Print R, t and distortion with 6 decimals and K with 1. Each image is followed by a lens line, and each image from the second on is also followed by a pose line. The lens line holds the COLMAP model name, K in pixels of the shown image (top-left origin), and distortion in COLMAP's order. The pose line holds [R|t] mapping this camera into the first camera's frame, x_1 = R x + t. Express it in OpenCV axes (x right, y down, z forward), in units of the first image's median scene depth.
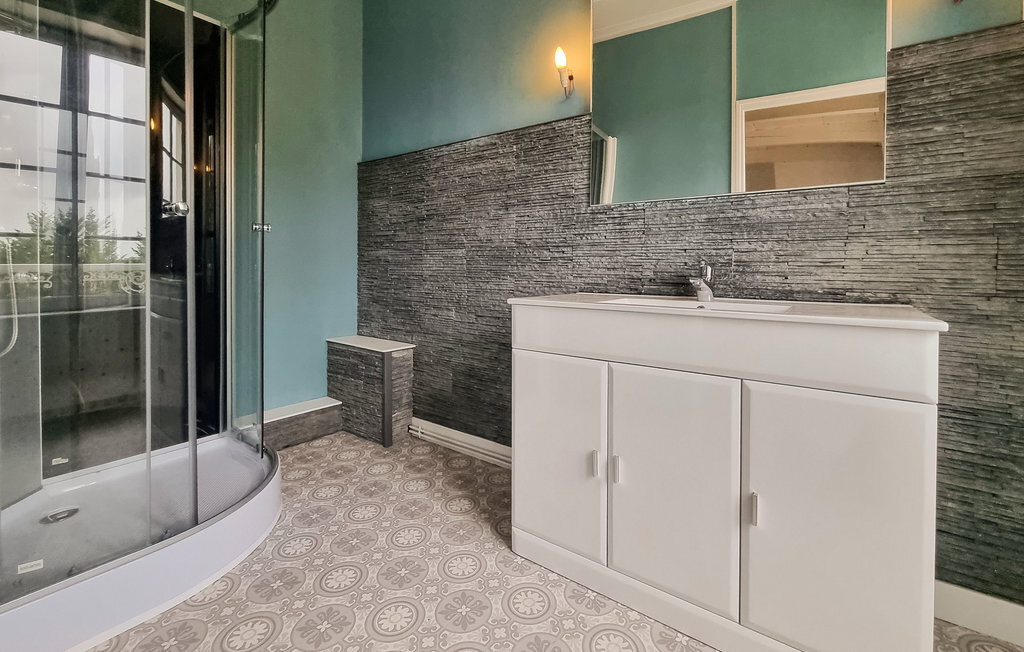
lens RADIAL K [[425.9, 0, 516.3], [0, 425.9, 275.0], [0, 0, 1]] dist [-0.012892, 0.000177]
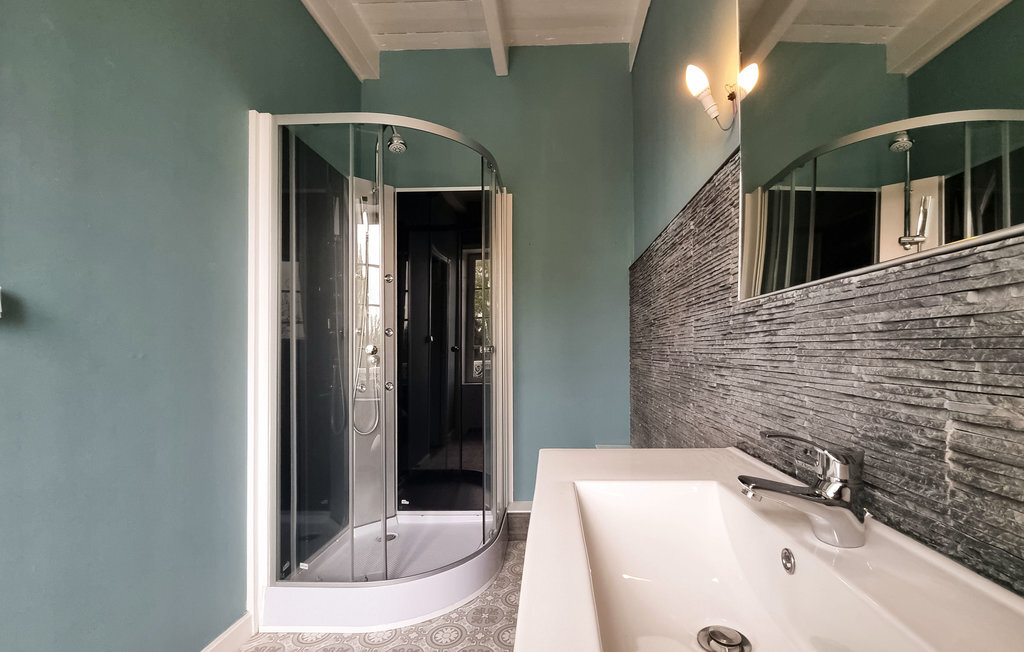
lens RADIAL K [[425.9, 0, 546.9], [0, 425.9, 345.0], [0, 0, 1]] dist [-0.012892, 0.000177]
pose [[0.589531, -0.027279, -0.807285, 0.538673], [-0.000034, 0.999429, -0.033797, -0.092539], [0.807746, 0.019952, 0.589193, 0.492134]]
